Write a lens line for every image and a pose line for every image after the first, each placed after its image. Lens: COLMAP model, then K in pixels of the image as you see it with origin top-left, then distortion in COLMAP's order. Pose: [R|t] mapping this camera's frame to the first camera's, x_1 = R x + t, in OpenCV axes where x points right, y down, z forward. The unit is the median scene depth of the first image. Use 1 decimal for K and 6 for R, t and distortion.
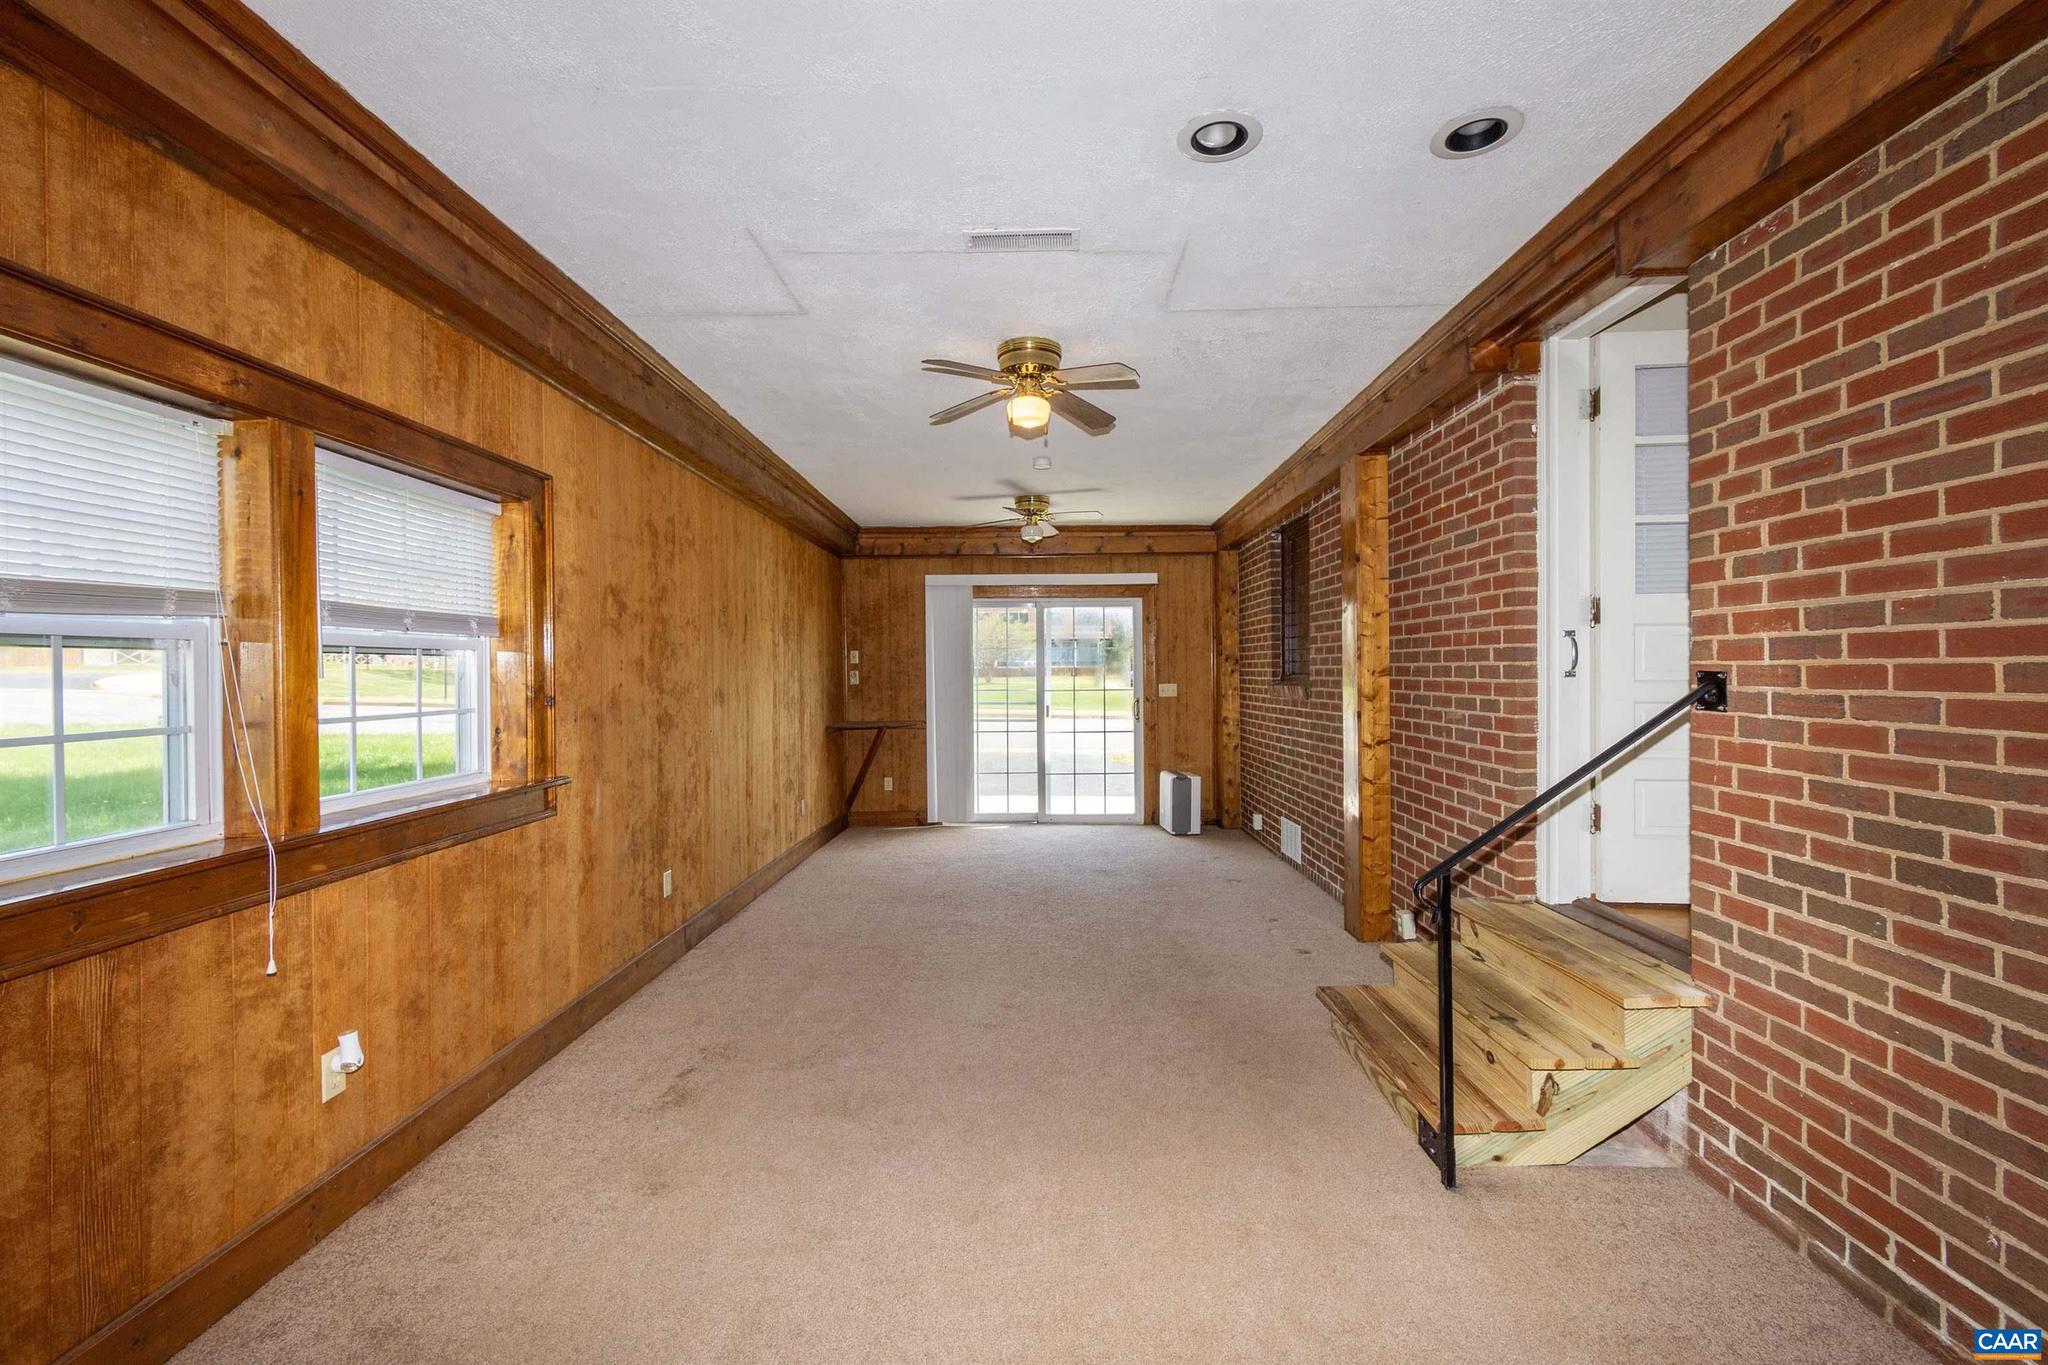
lens RADIAL K [[897.6, 0, 1021.9], [0, 897.6, 677.3], [0, 0, 1]] dist [-0.001177, -0.000800]
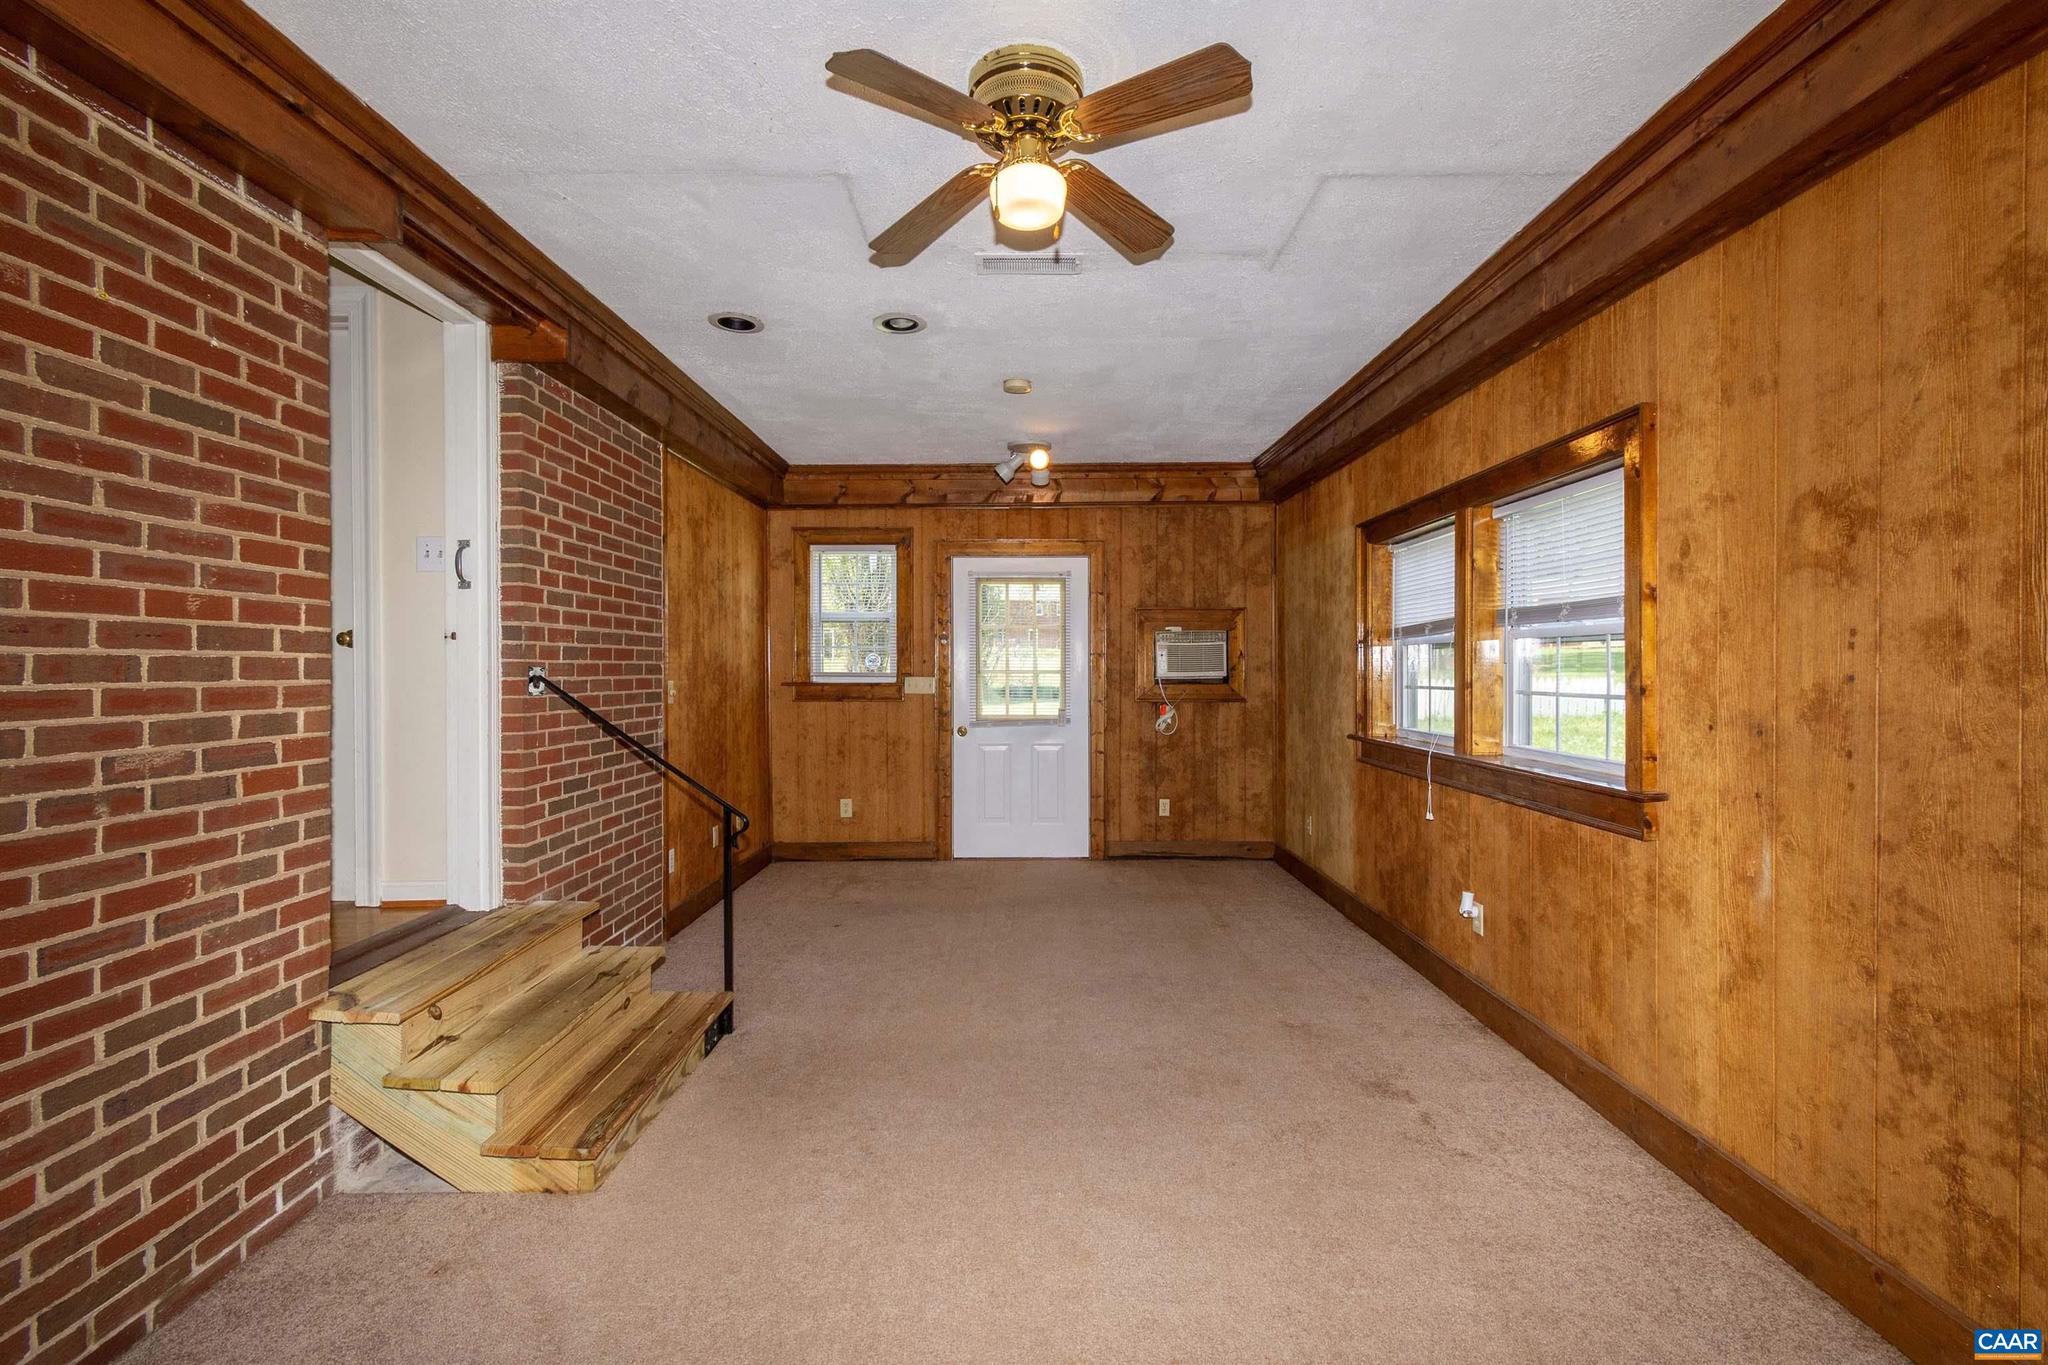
lens RADIAL K [[897.6, 0, 1023.9], [0, 897.6, 673.9], [0, 0, 1]] dist [-0.001177, -0.000800]
pose [[-0.999741, 0.010471, -0.020215, 0.035352], [0.010145, 0.999818, 0.016162, -0.010207], [0.020381, 0.015953, -0.999665, 2.225936]]
